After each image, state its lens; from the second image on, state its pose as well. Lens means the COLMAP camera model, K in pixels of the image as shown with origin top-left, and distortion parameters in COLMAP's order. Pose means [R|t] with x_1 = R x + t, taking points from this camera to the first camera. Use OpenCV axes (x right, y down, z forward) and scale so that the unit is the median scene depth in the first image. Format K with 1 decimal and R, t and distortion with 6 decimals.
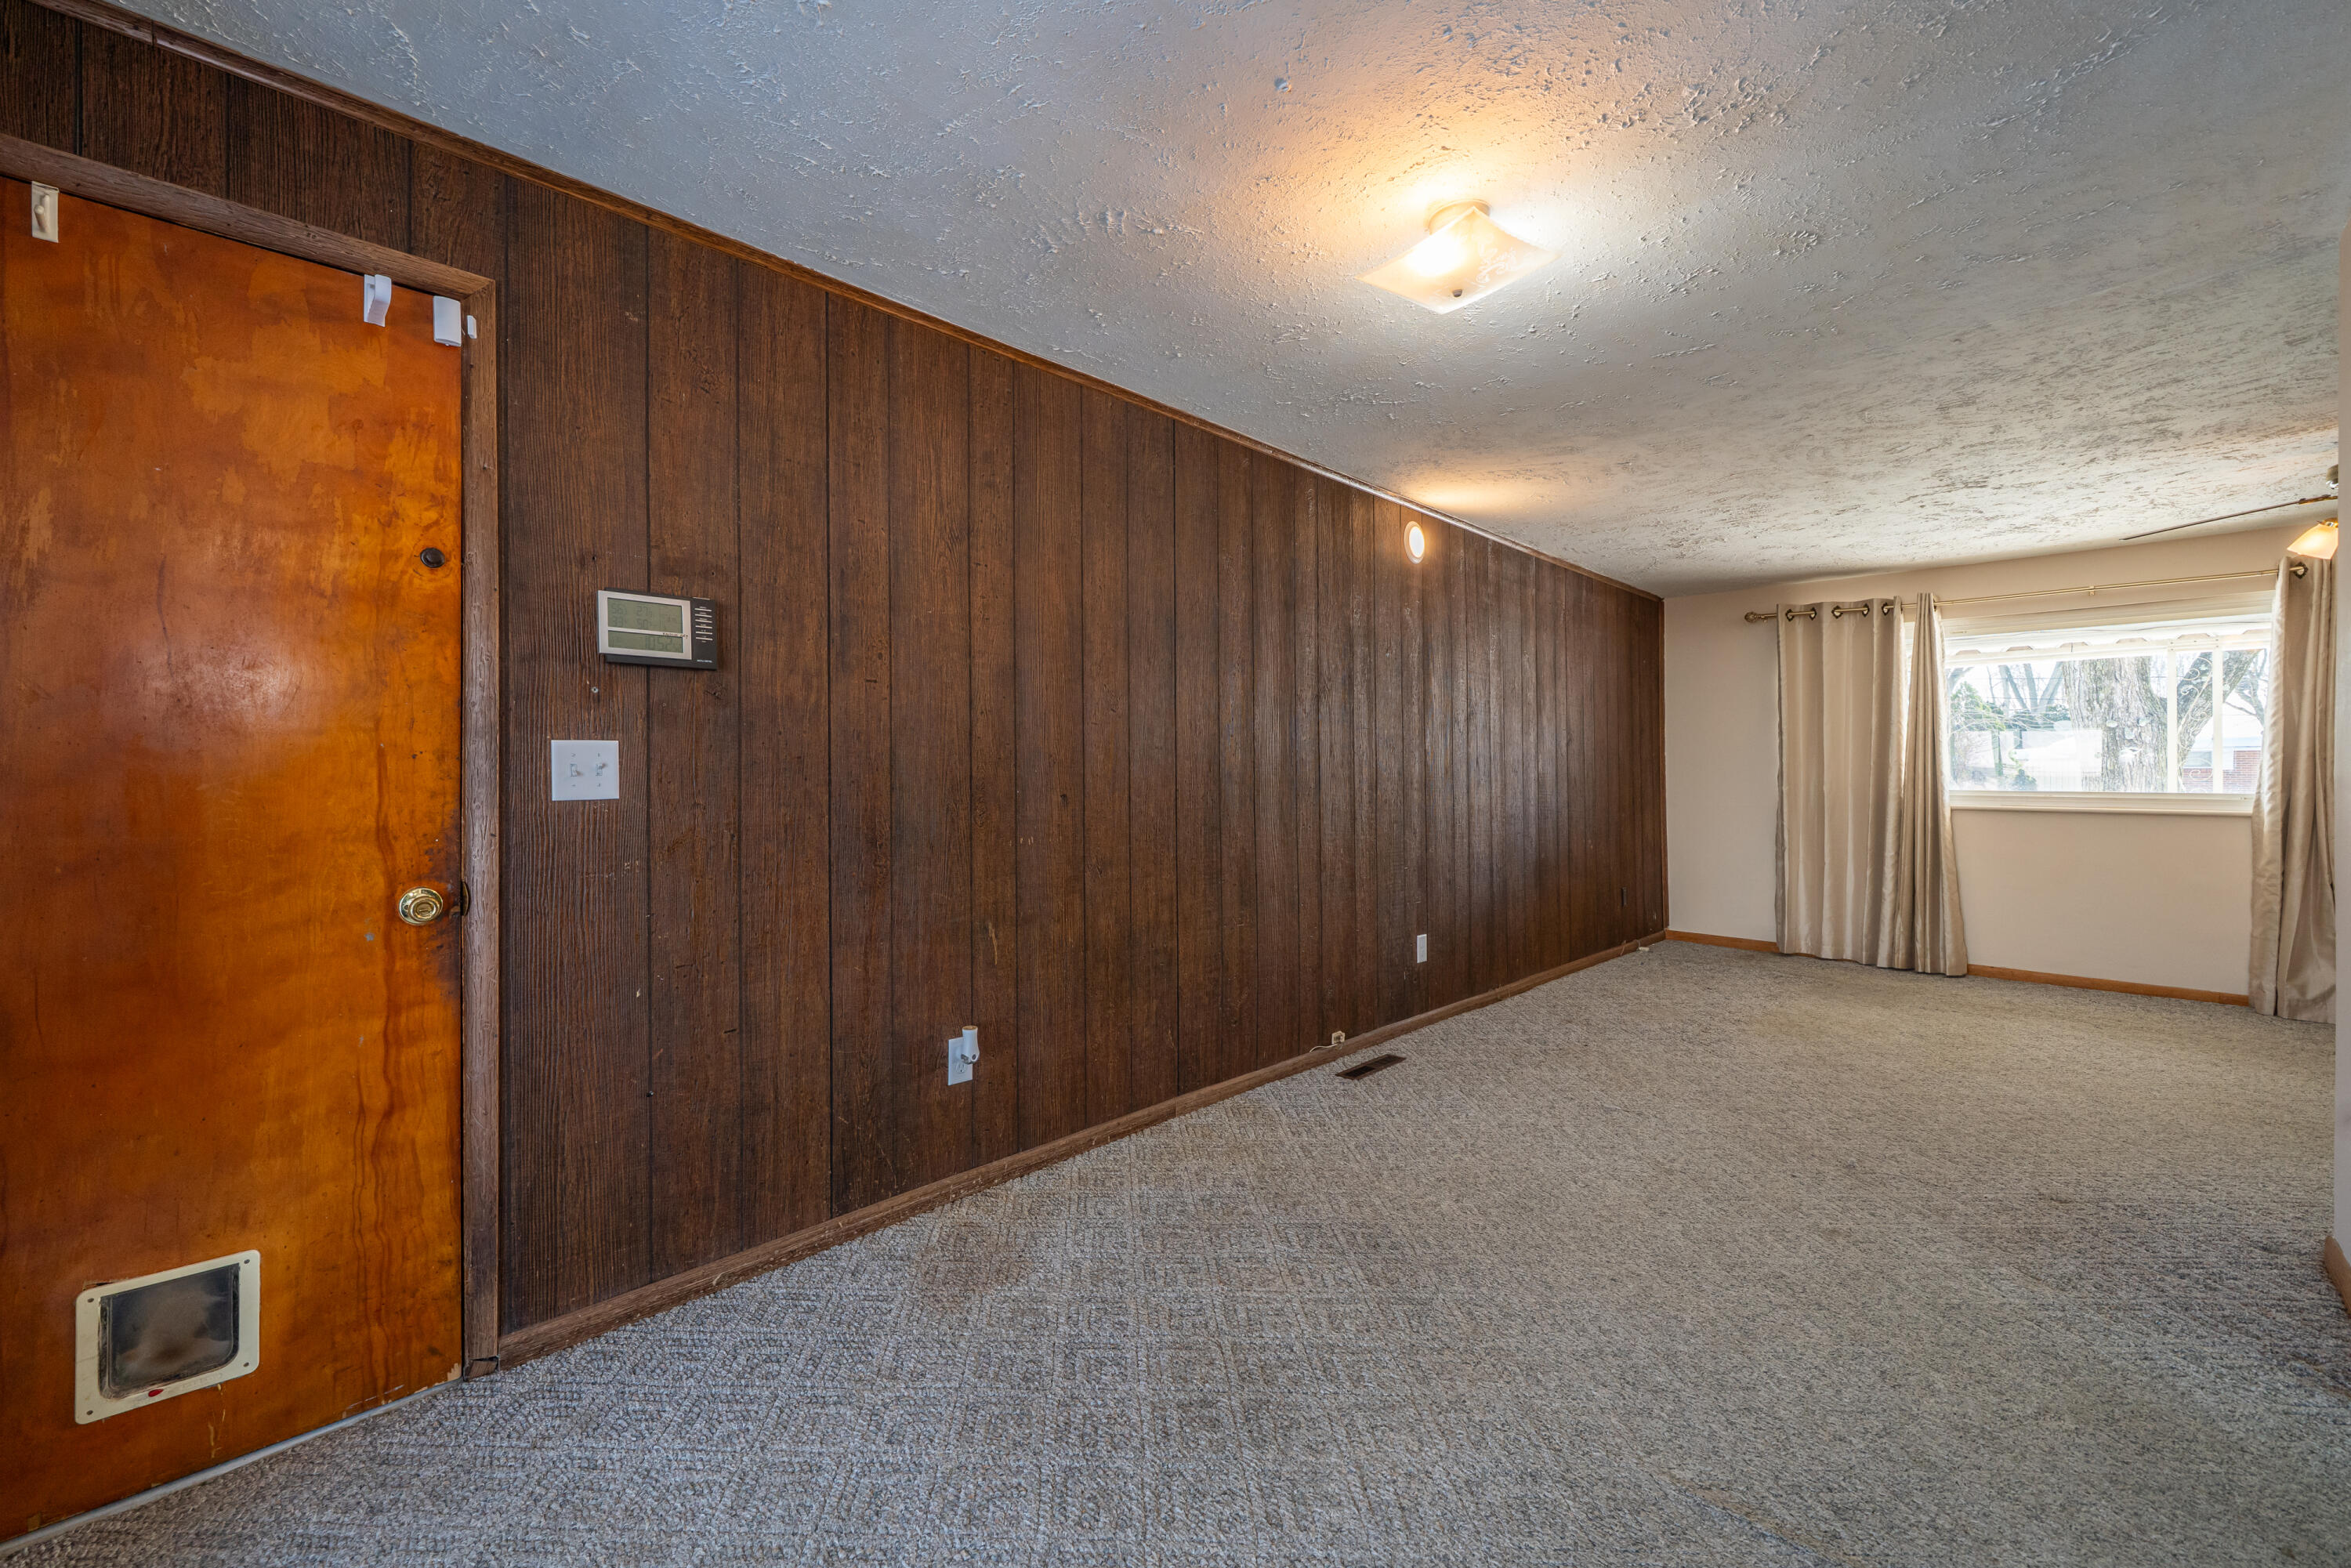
lens RADIAL K [[940.0, 0, 1106.9], [0, 940.0, 774.5], [0, 0, 1]] dist [-0.001583, 0.000068]
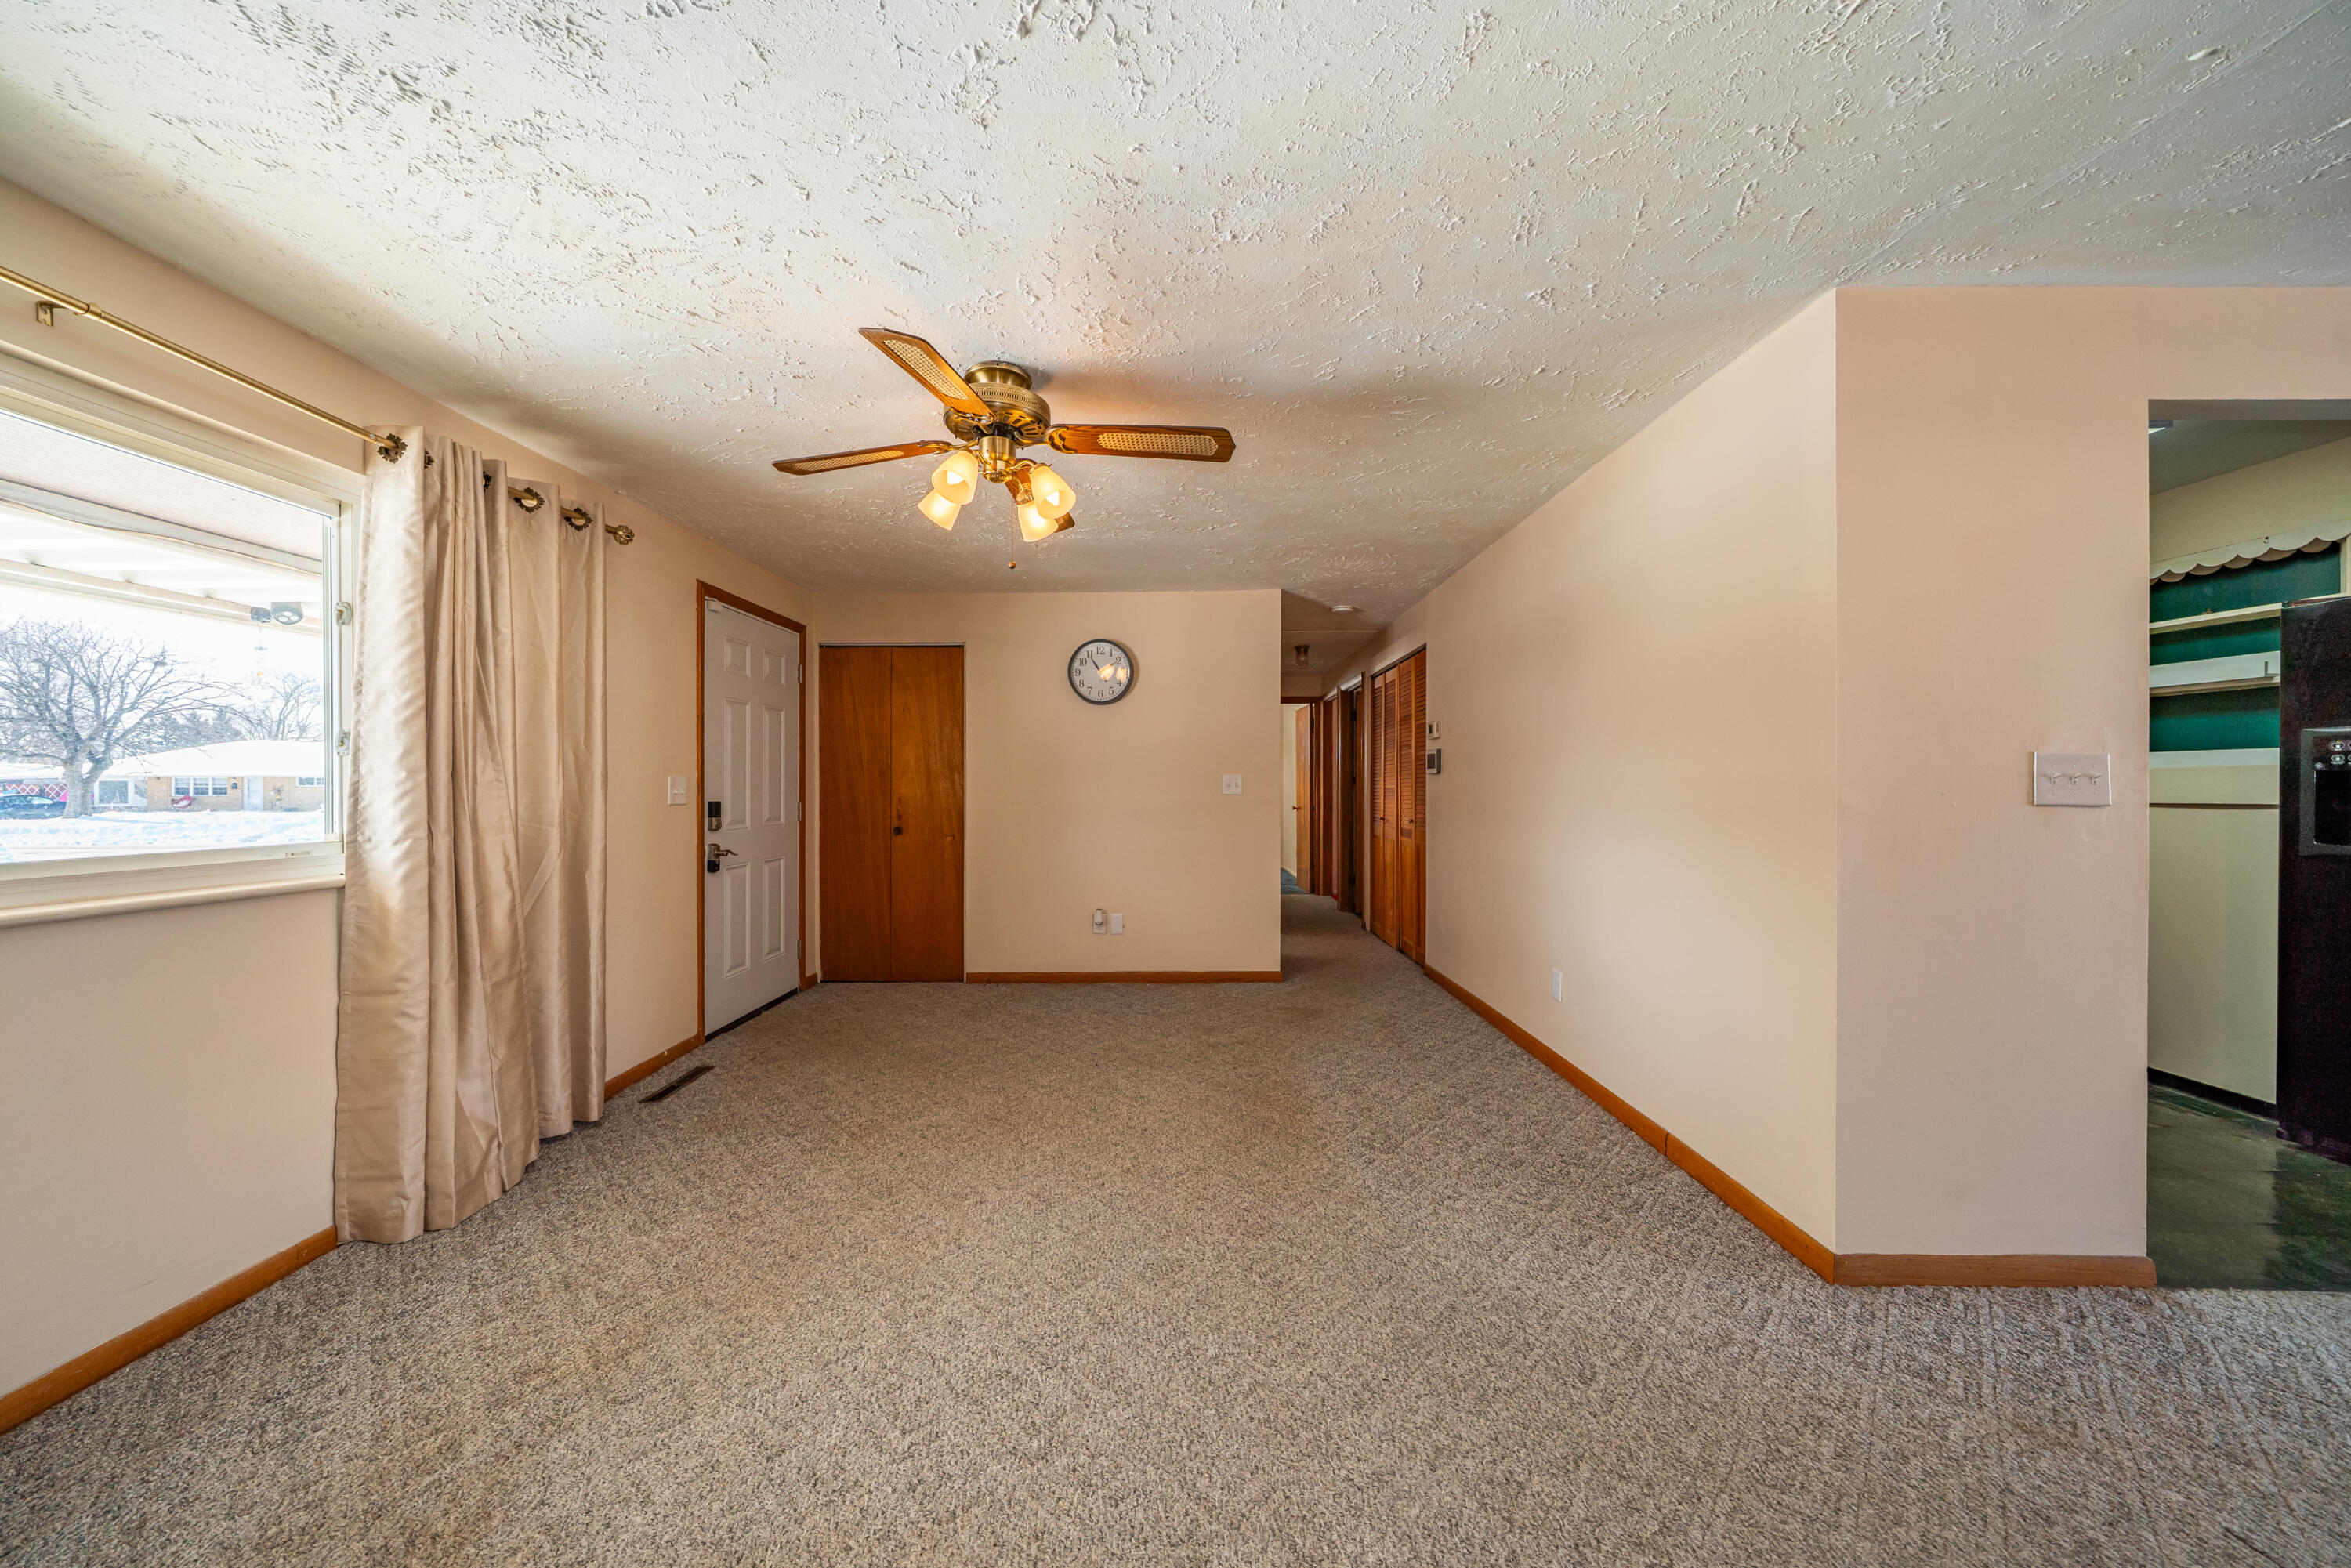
lens RADIAL K [[804.8, 0, 1158.7], [0, 804.8, 788.4], [0, 0, 1]] dist [-0.007667, 0.000086]
pose [[-0.715921, 0.000111, 0.698181, 0.835814], [0.005532, 0.999969, 0.005514, -0.015908], [-0.698159, 0.007810, -0.715900, 1.461262]]
